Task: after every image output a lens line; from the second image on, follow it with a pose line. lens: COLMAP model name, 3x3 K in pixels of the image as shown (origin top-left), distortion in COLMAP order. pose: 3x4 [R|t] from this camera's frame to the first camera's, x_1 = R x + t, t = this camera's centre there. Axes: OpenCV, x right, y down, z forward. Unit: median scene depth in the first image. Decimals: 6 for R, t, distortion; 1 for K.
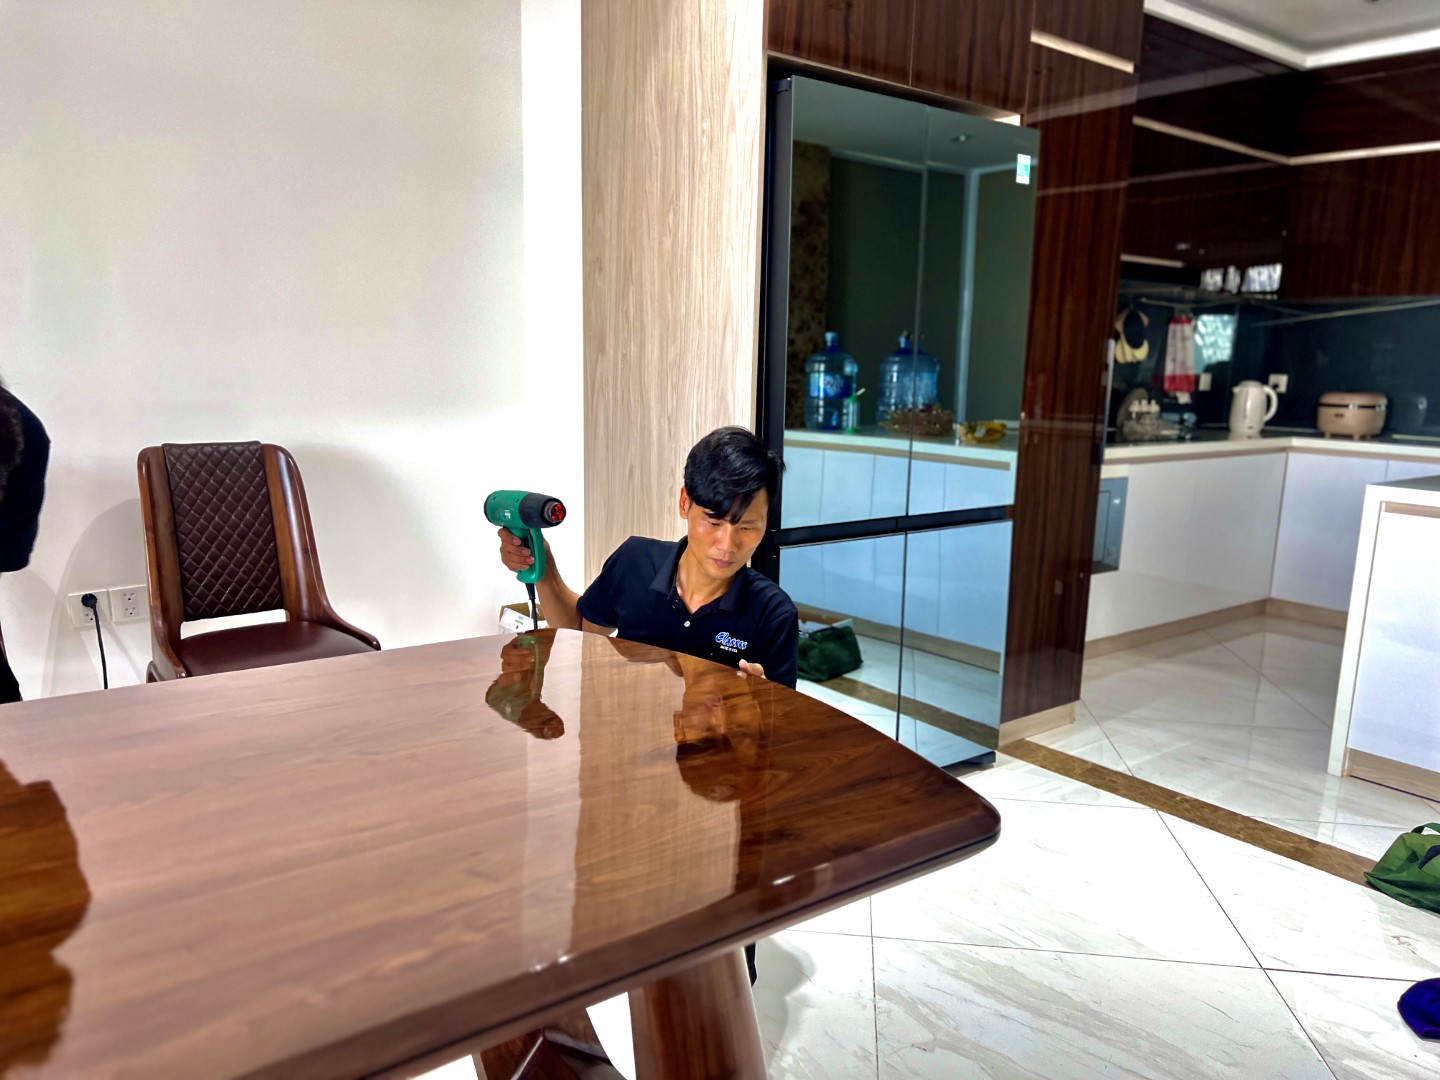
lens RADIAL K [[1087.6, 0, 717.7], [0, 1087.6, 543.6], [0, 0, 1]] dist [0.048341, -0.084573]
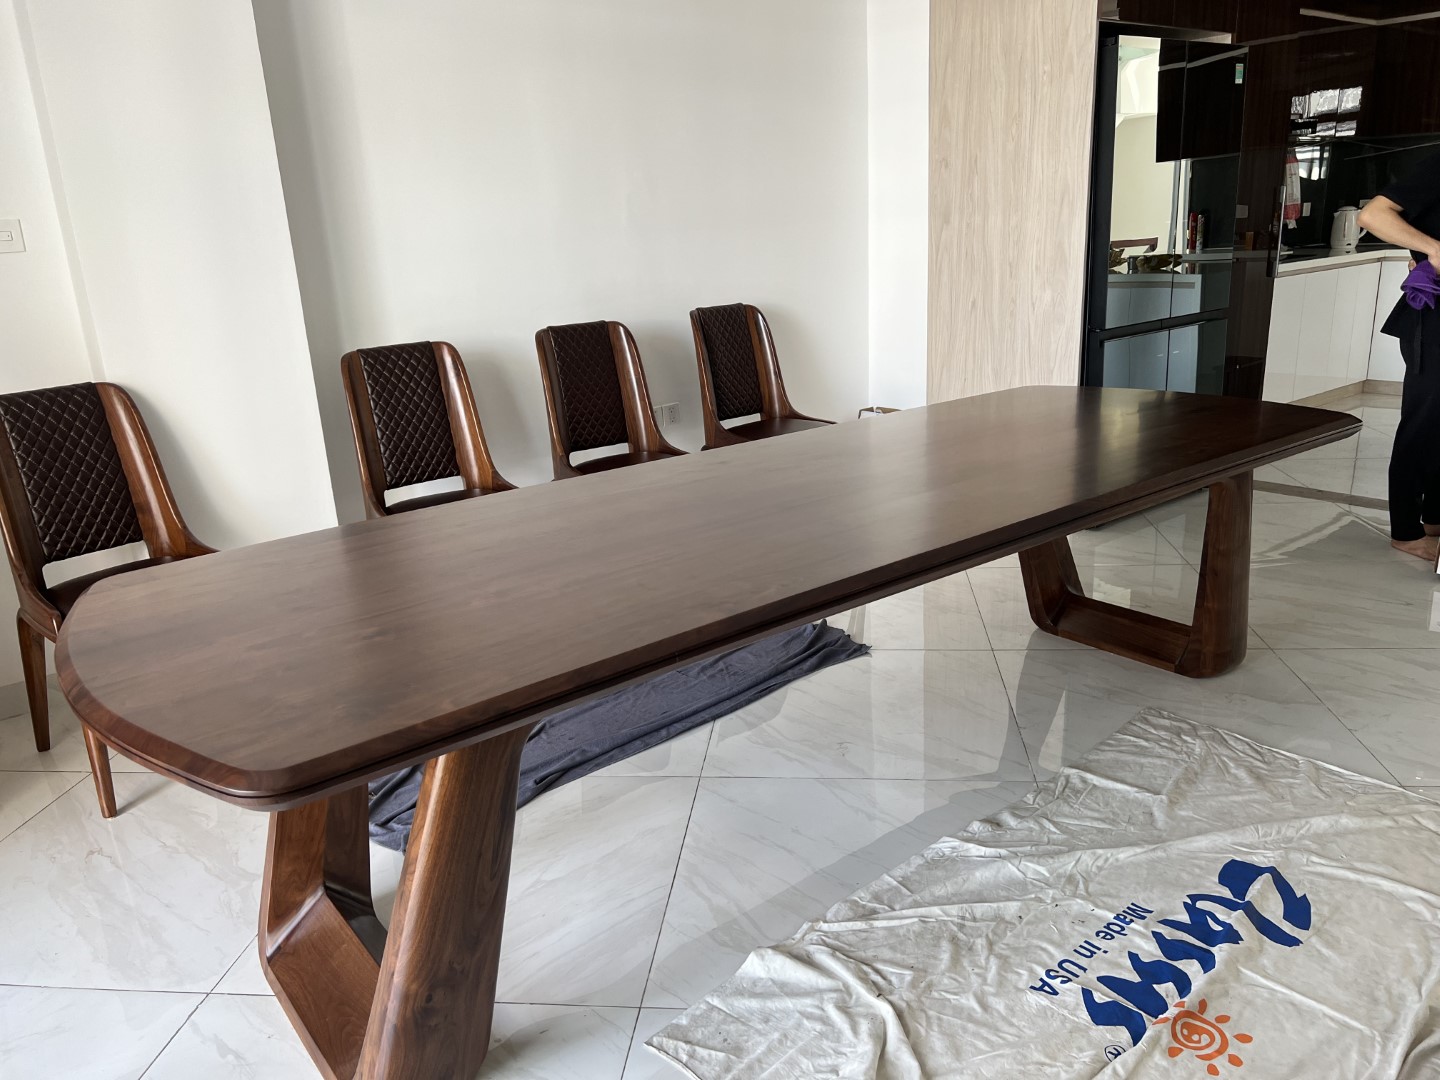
lens RADIAL K [[1087.6, 0, 717.7], [0, 1087.6, 543.6], [0, 0, 1]] dist [0.048341, -0.084573]
pose [[0.996973, -0.075332, -0.019253, -0.446629], [0.077081, 0.990068, 0.117576, 0.058968], [0.010204, -0.118704, 0.992877, -0.559488]]
